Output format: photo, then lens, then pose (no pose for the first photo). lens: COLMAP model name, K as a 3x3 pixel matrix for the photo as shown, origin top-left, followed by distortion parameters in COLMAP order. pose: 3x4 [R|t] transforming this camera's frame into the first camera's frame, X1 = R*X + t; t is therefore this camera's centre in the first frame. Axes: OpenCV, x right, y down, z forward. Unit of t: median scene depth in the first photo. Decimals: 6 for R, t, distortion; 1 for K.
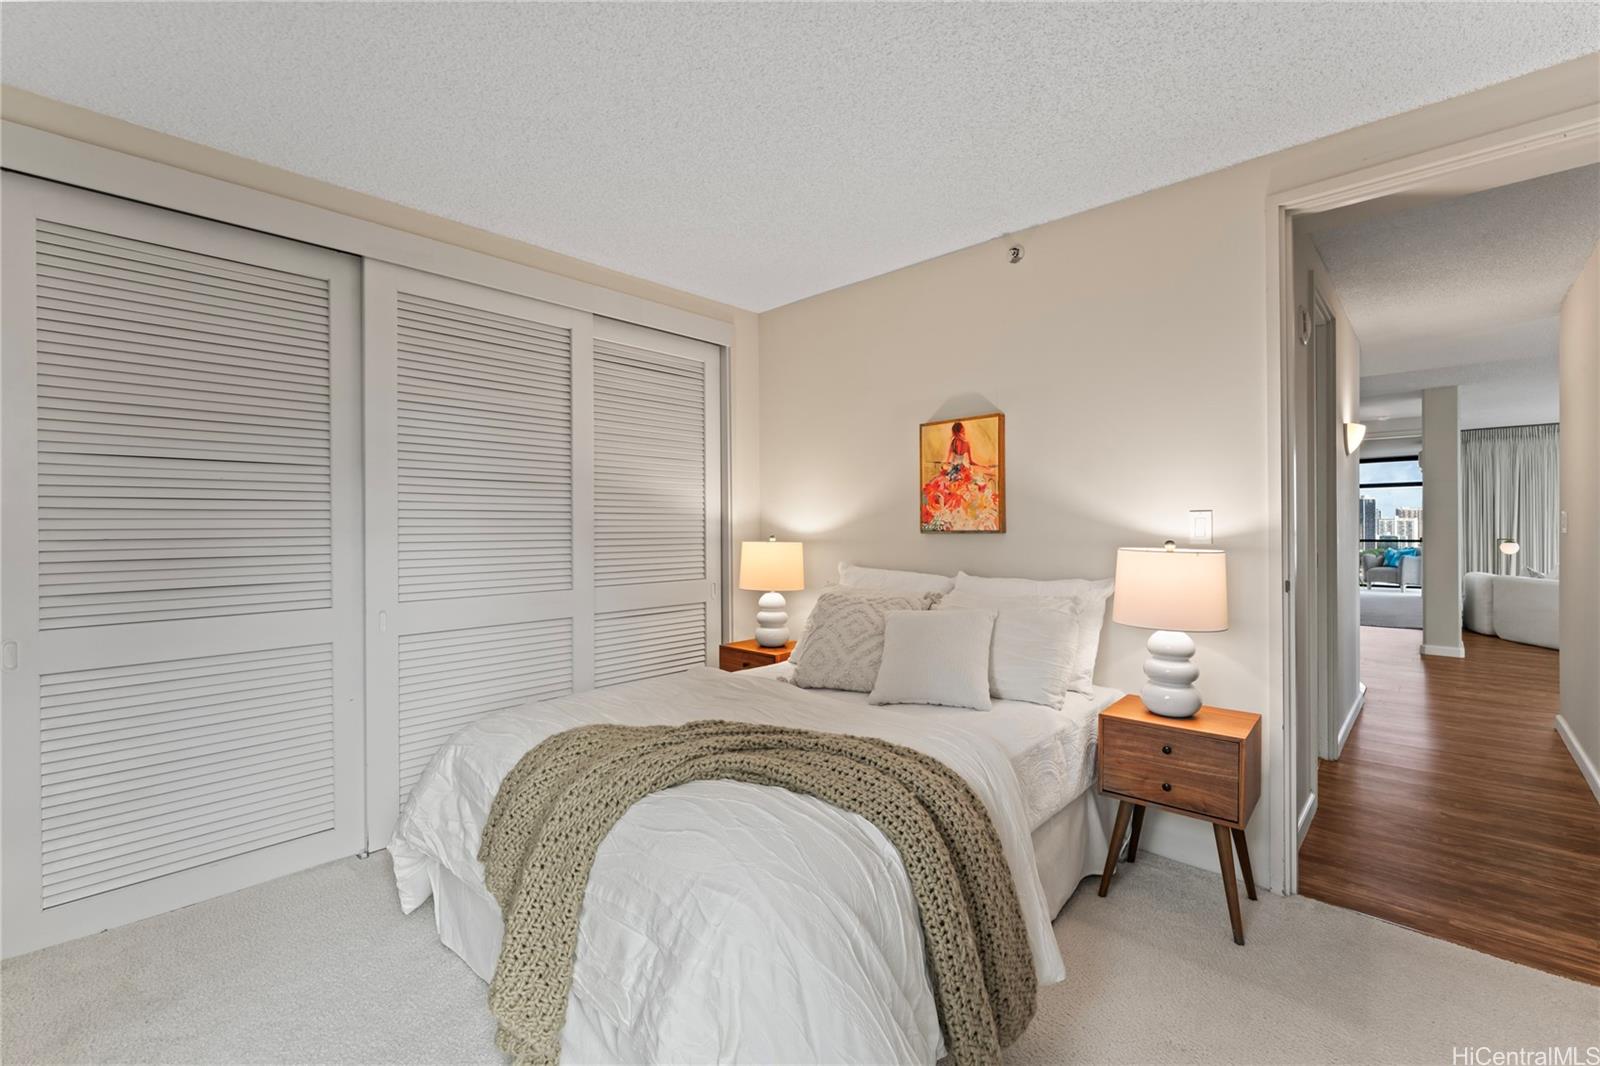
lens RADIAL K [[688.8, 0, 798.7], [0, 688.8, 526.6], [0, 0, 1]] dist [0.009618, 0.000026]
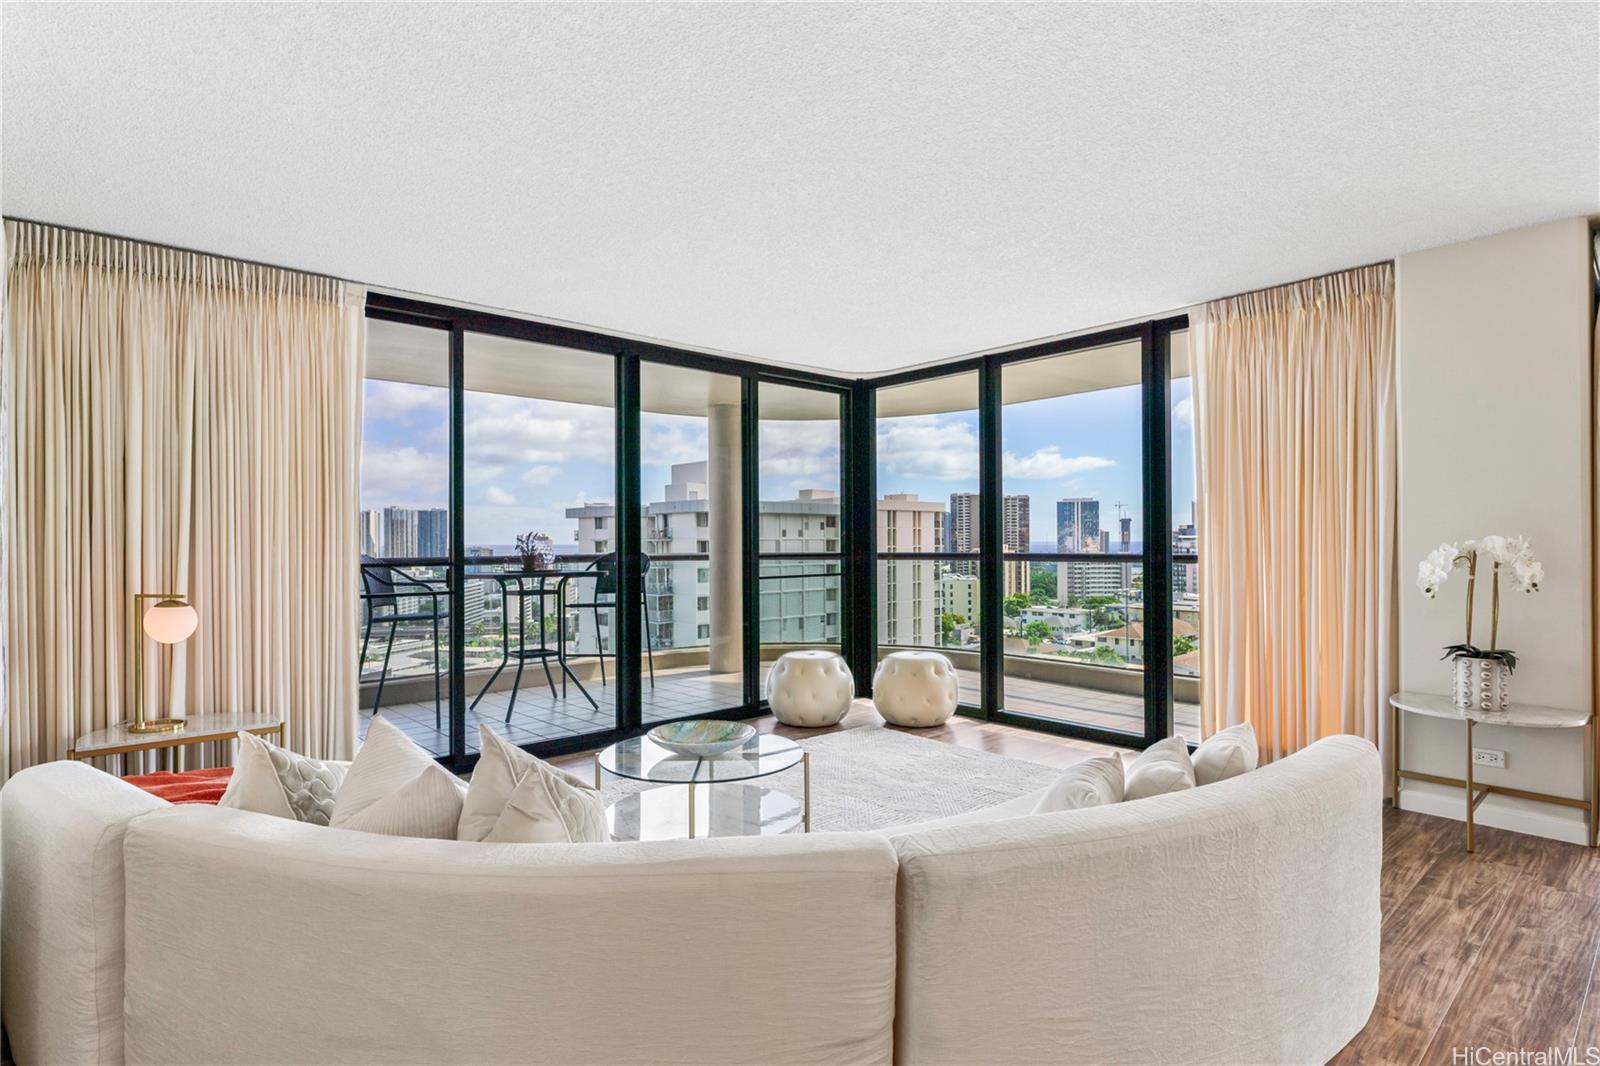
lens RADIAL K [[834.2, 0, 835.2], [0, 834.2, 541.9], [0, 0, 1]] dist [-0.006386, -0.001864]
pose [[0.077714, 0.002107, 0.996973, 0.662722], [0.006365, 0.999976, -0.002609, -0.003573], [-0.996955, 0.006549, 0.077699, 0.662764]]
